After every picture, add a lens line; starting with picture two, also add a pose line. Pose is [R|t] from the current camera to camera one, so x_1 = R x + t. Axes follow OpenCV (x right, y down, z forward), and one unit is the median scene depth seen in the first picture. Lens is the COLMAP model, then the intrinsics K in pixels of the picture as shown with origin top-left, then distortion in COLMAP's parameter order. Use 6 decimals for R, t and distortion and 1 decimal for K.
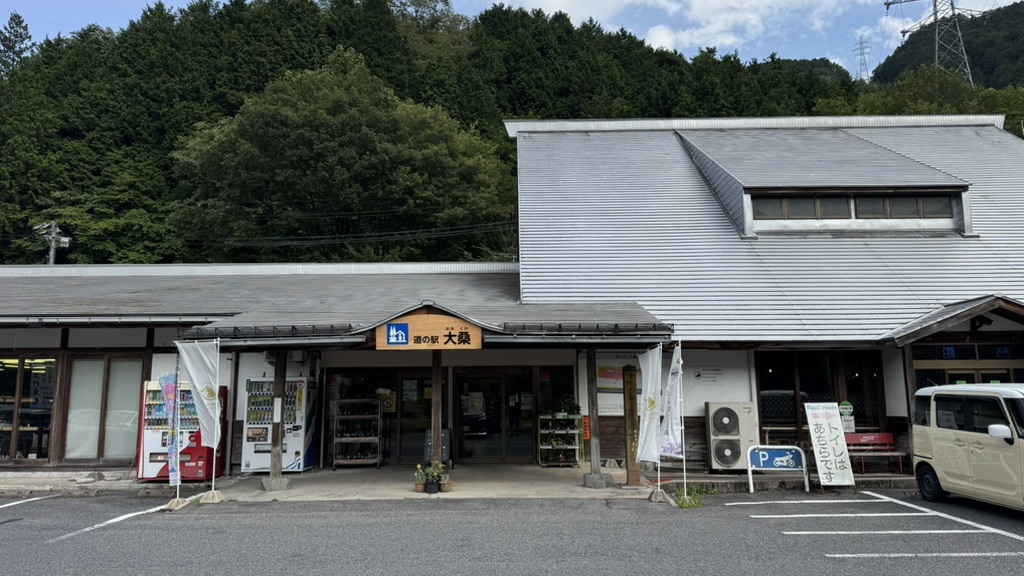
lens RADIAL K [[723.3, 0, 513.7], [0, 723.3, 271.3], [0, 0, 1]] dist [0.062119, -0.066912]
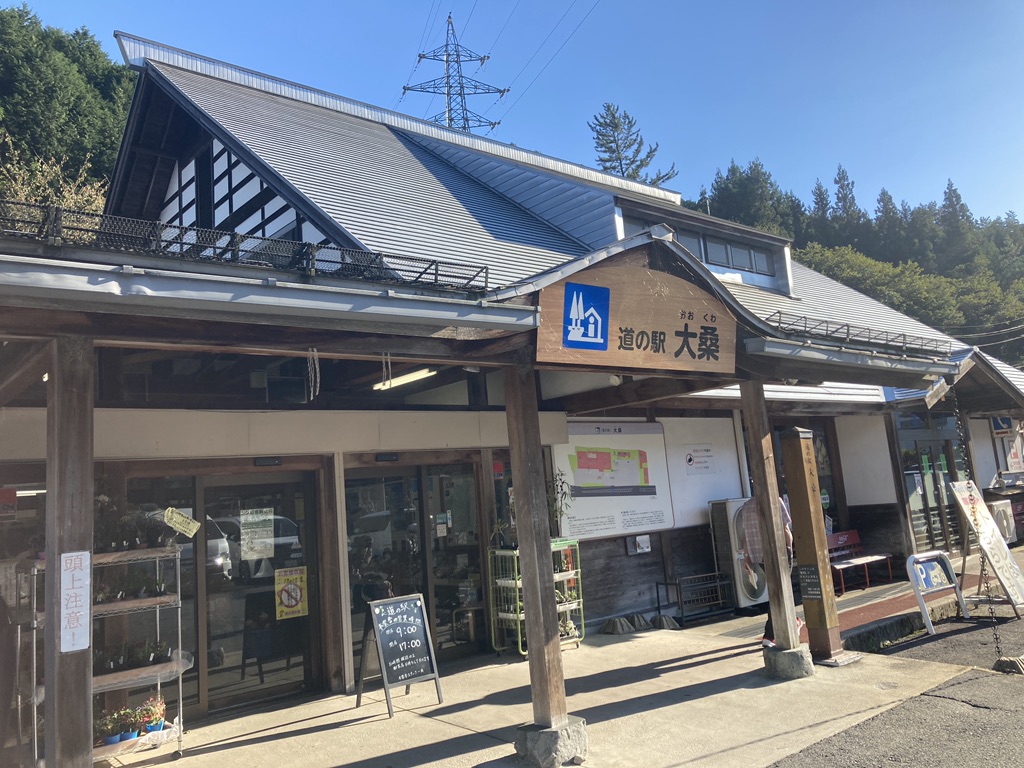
lens RADIAL K [[835.6, 0, 512.4], [0, 835.6, 352.2], [0, 0, 1]] dist [0.046253, -0.038788]
pose [[0.754944, 0.060057, 0.653034, -0.357422], [-0.036320, 0.998098, -0.049802, 0.101017], [-0.654783, 0.013880, 0.755689, 0.604973]]
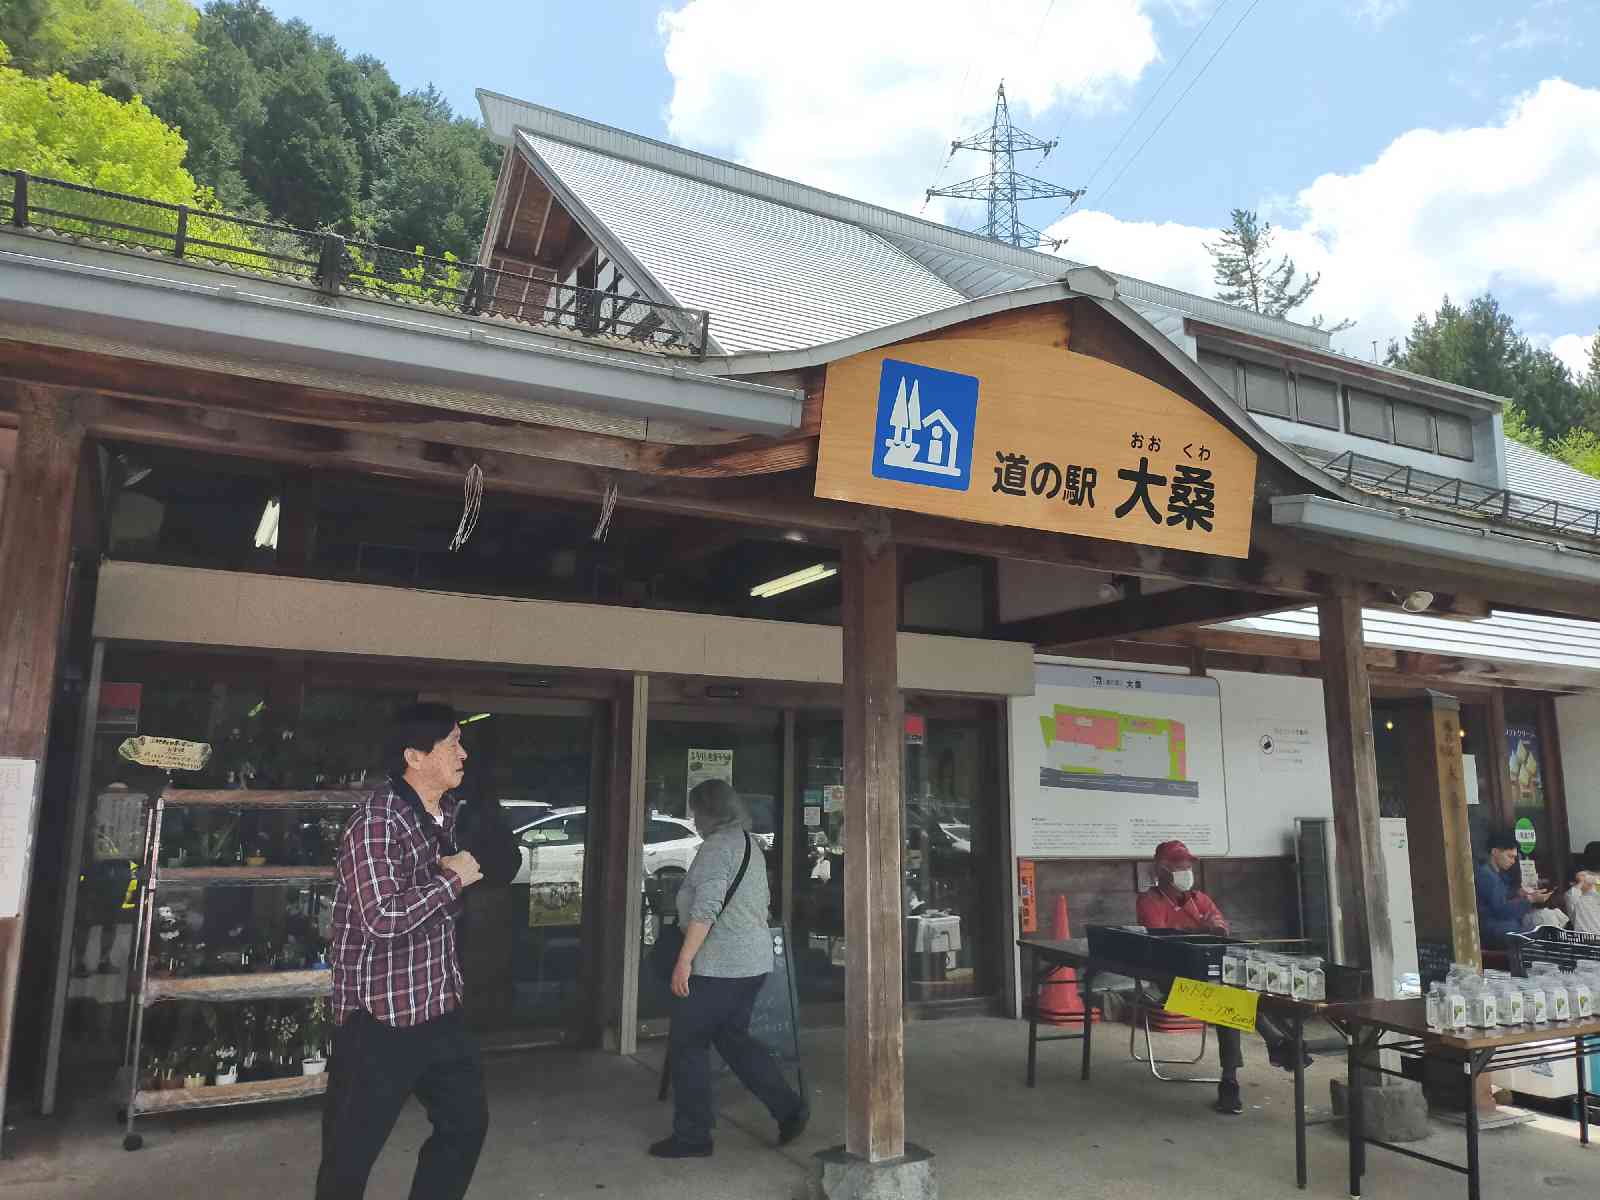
lens RADIAL K [[1211.7, 0, 816.9], [0, 1211.7, 571.0], [0, 0, 1]] dist [0.050195, -0.041500]
pose [[0.872398, 0.107068, 0.476926, -0.268390], [-0.097897, 0.994218, -0.044123, 0.114277], [-0.478893, -0.008197, 0.877835, 0.614073]]
